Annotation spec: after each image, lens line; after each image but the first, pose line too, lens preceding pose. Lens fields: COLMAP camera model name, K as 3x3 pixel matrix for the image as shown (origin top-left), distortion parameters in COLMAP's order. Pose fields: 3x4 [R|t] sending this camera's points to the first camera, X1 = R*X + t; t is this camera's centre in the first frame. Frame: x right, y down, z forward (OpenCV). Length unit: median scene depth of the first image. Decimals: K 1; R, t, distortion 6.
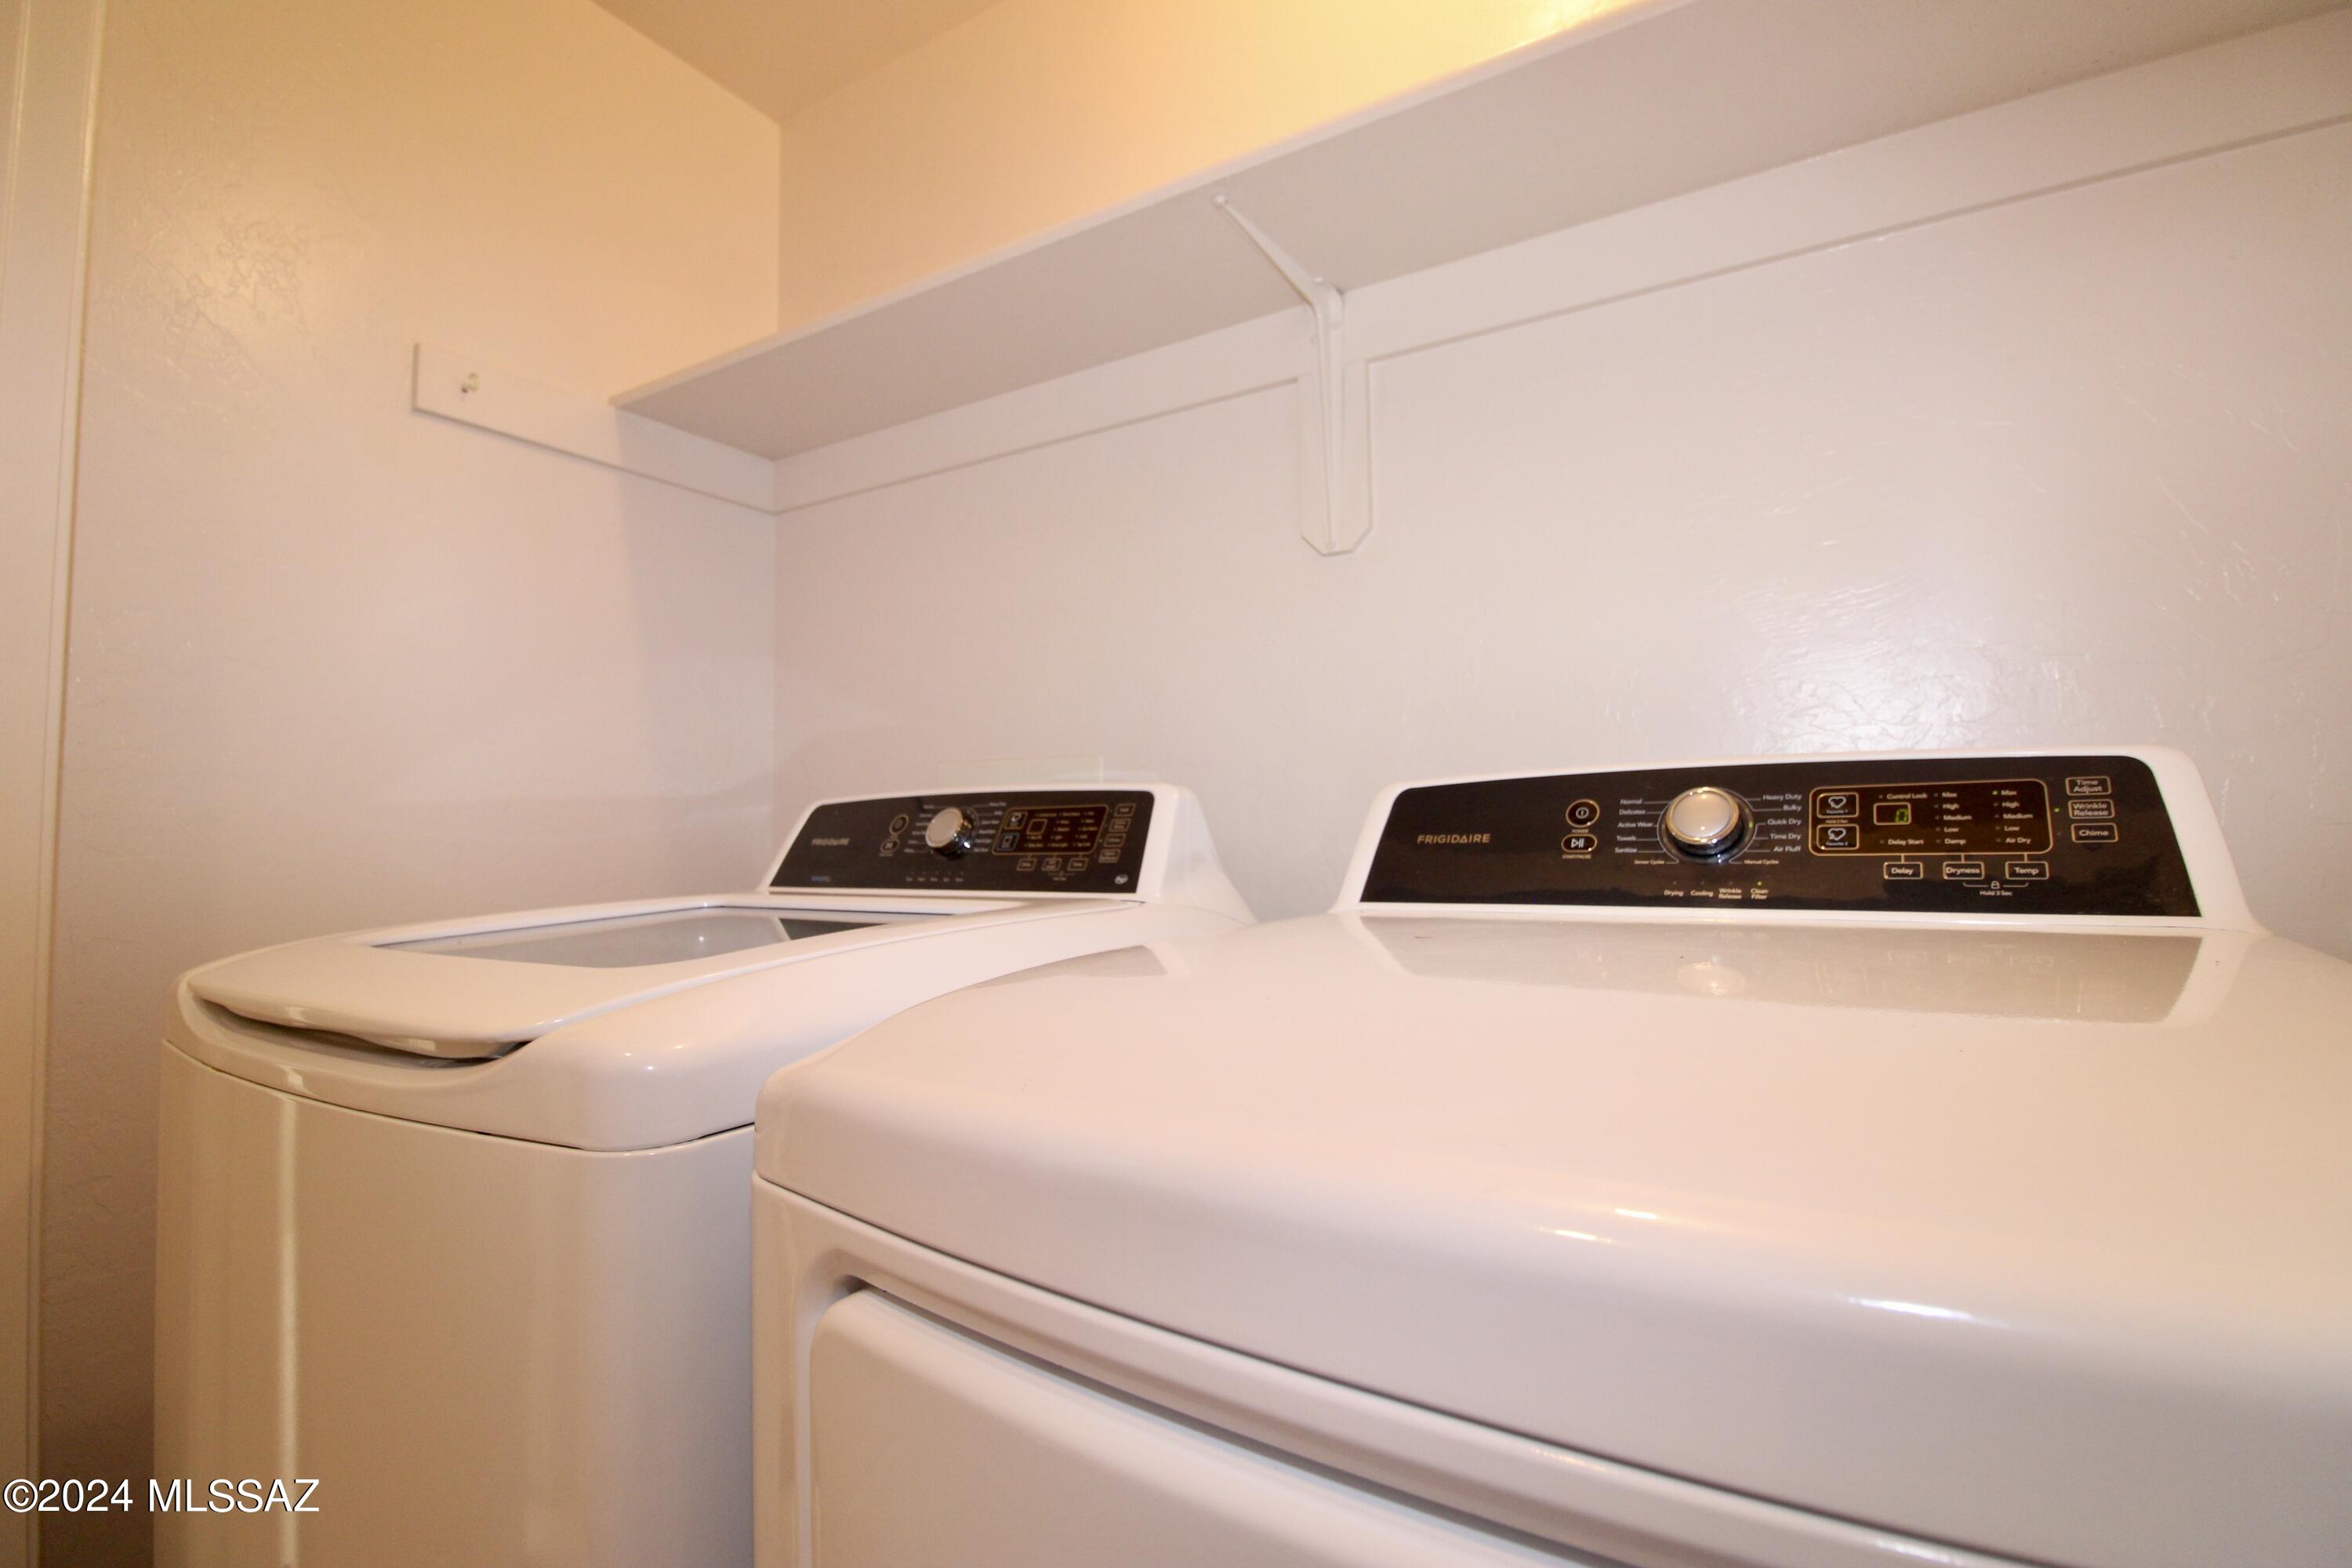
lens RADIAL K [[1089.8, 0, 1180.3], [0, 1089.8, 763.1], [0, 0, 1]] dist [0.003771, -0.016046]
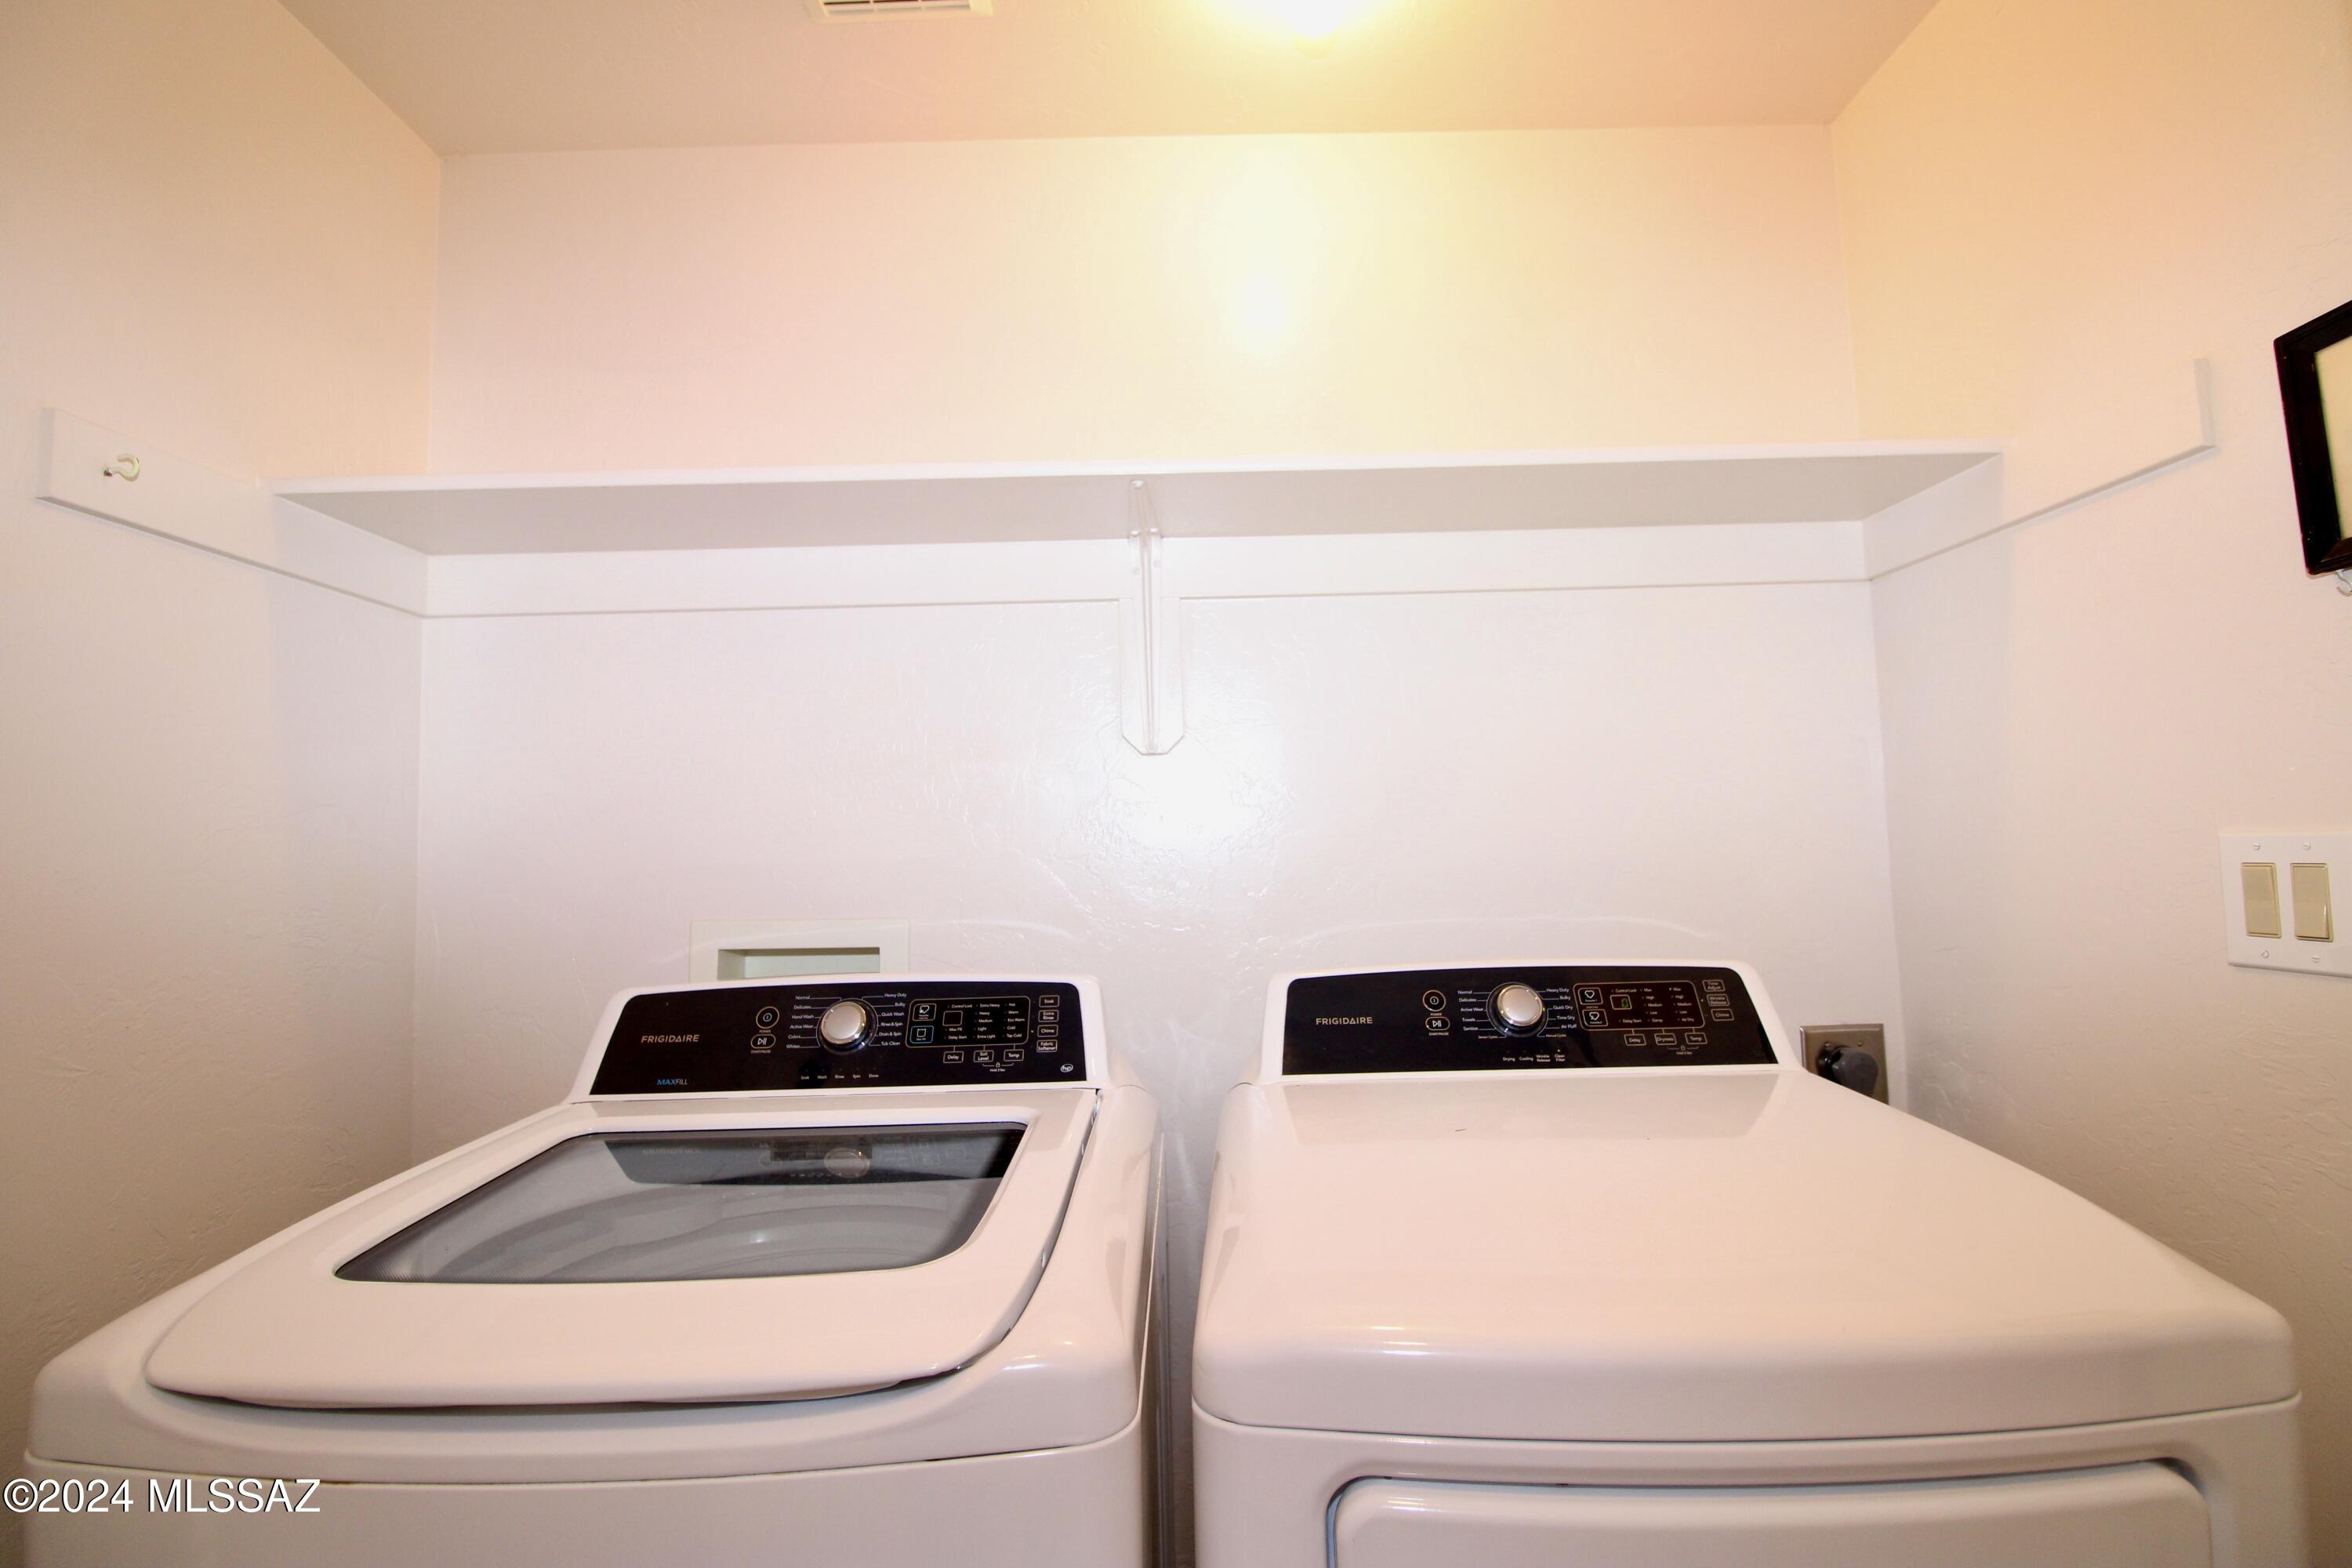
lens RADIAL K [[1089.8, 0, 1180.3], [0, 1089.8, 763.1], [0, 0, 1]] dist [0.003771, -0.016046]
pose [[0.845459, 0.034914, 0.532899, -0.713021], [-0.019856, 0.999226, -0.033965, -0.218843], [-0.533672, 0.018135, 0.845497, -0.039835]]
